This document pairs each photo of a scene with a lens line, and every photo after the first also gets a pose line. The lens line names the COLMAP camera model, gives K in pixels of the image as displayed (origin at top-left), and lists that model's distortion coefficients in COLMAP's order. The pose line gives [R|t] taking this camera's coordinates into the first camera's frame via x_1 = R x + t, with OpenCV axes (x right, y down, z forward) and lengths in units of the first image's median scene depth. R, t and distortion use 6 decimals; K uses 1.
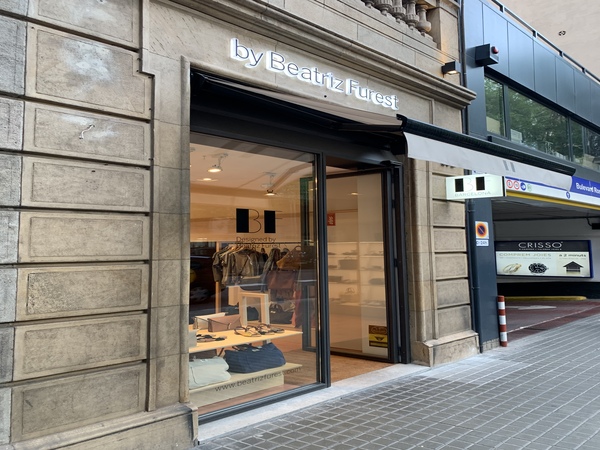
lens RADIAL K [[447.7, 0, 300.0], [0, 447.7, 225.0], [0, 0, 1]] dist [0.002974, -0.000514]
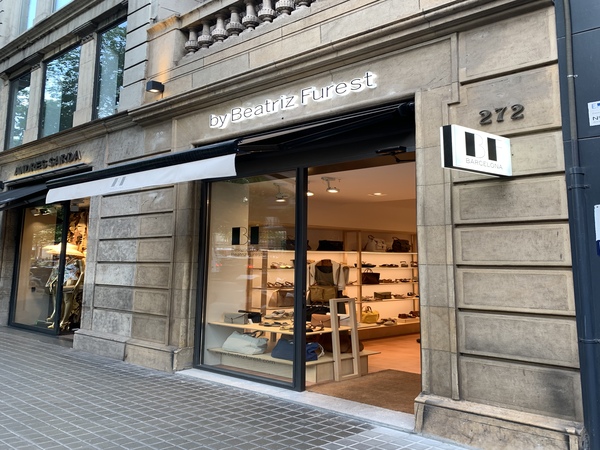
lens RADIAL K [[355.2, 0, 300.0], [0, 355.2, 225.0], [0, 0, 1]] dist [0.000116, 0.000001]
pose [[0.314966, -0.075124, -0.946125, 0.917167], [0.046767, 0.996880, -0.063585, 0.032958], [0.947950, -0.024220, 0.317496, 0.790462]]
